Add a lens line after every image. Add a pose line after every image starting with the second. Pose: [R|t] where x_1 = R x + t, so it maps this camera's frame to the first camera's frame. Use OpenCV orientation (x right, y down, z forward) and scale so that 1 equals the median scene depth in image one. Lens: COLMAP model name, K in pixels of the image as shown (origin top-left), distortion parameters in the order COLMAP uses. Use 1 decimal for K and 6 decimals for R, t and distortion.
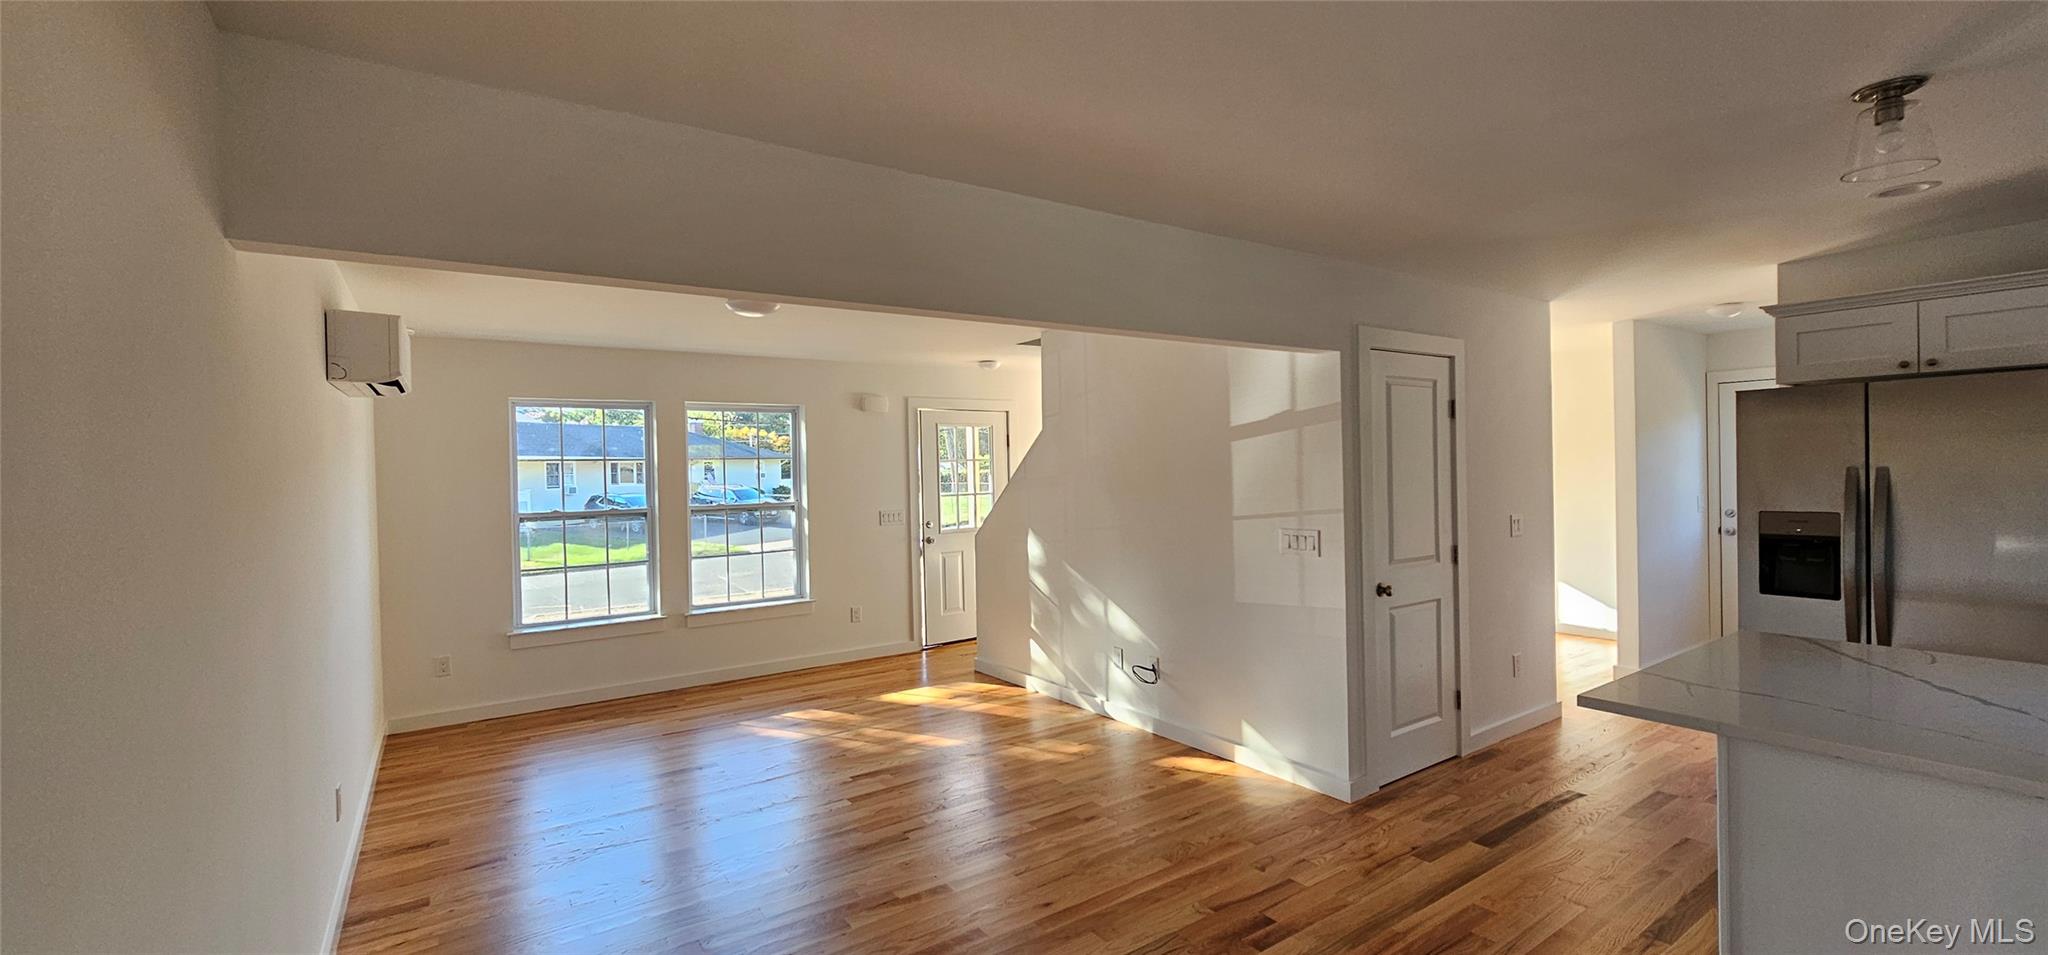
lens RADIAL K [[847.0, 0, 1031.9], [0, 847.0, 474.3], [0, 0, 1]] dist [-0.000700, -0.000067]
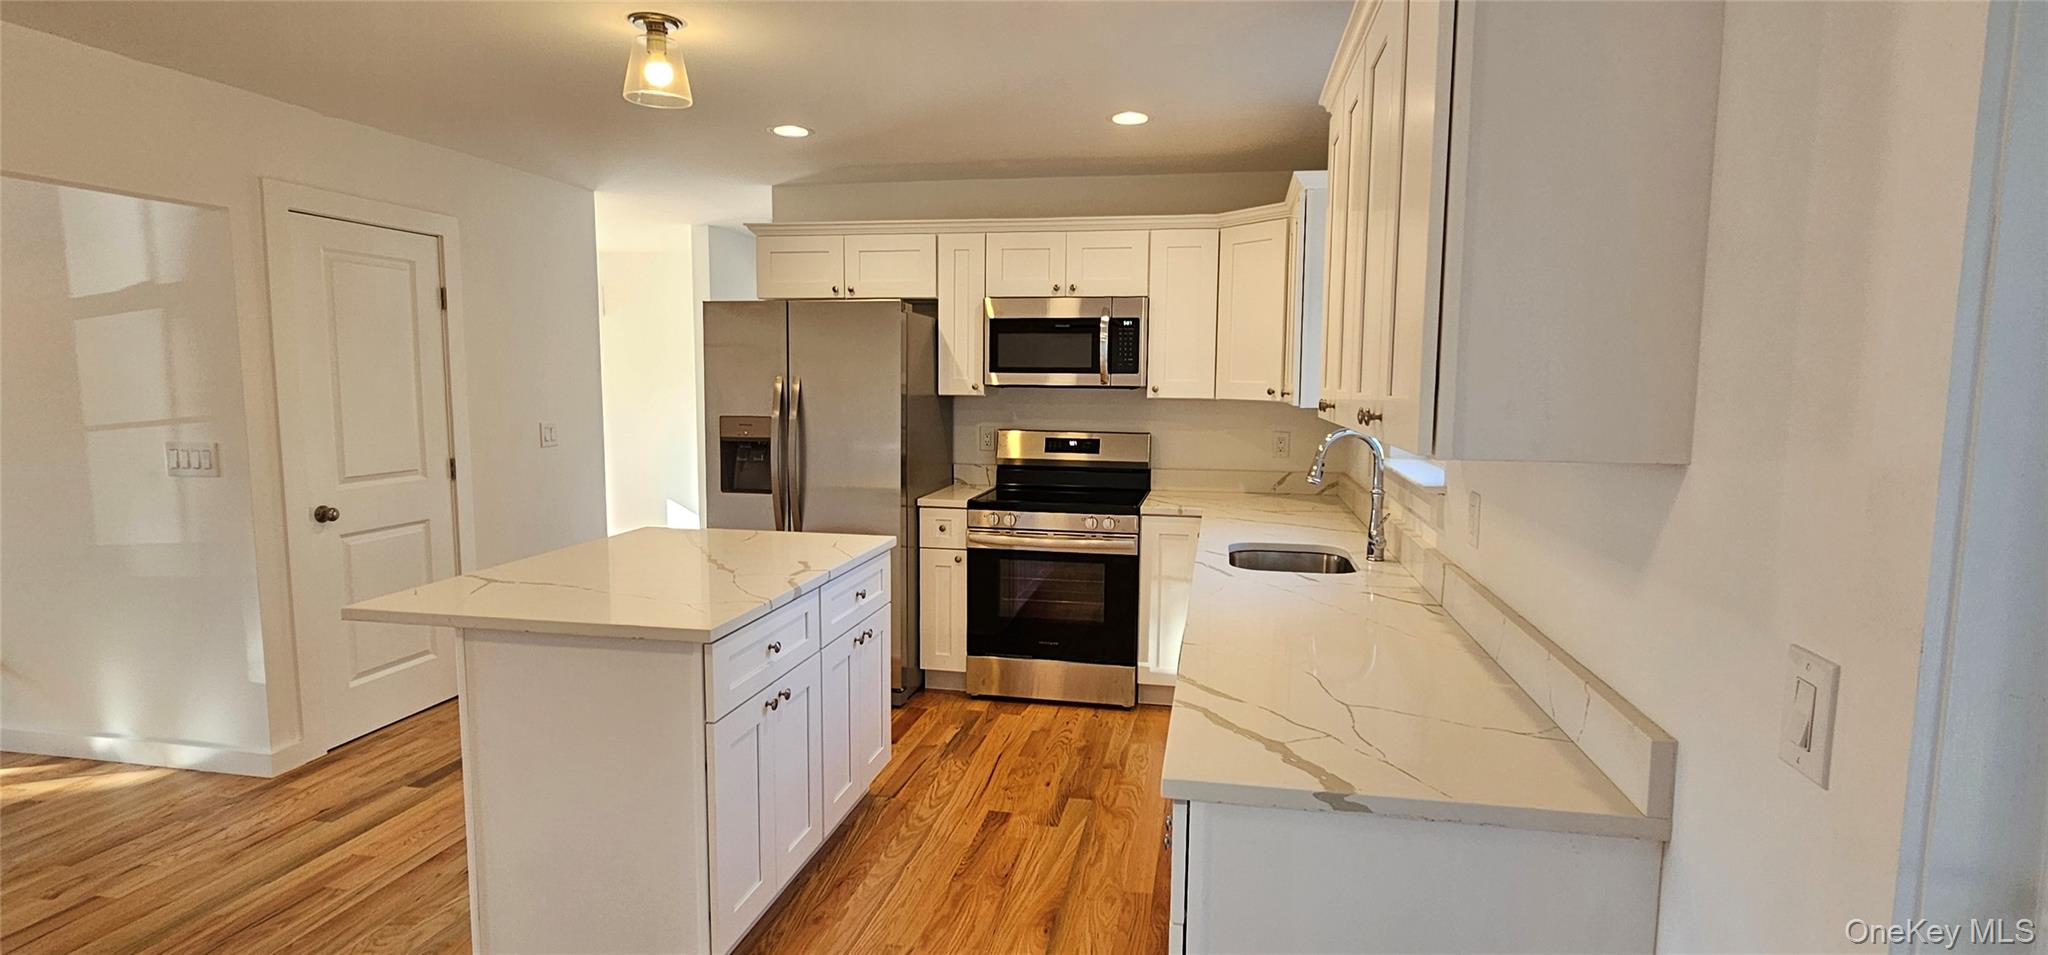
lens RADIAL K [[997.1, 0, 1039.9], [0, 997.1, 475.6], [0, 0, 1]] dist [0.000521, -0.000092]
pose [[0.711144, -0.044249, 0.701653, 0.252990], [-0.021979, 0.996130, 0.085096, 0.001894], [-0.702703, -0.075937, 0.707419, -0.181482]]
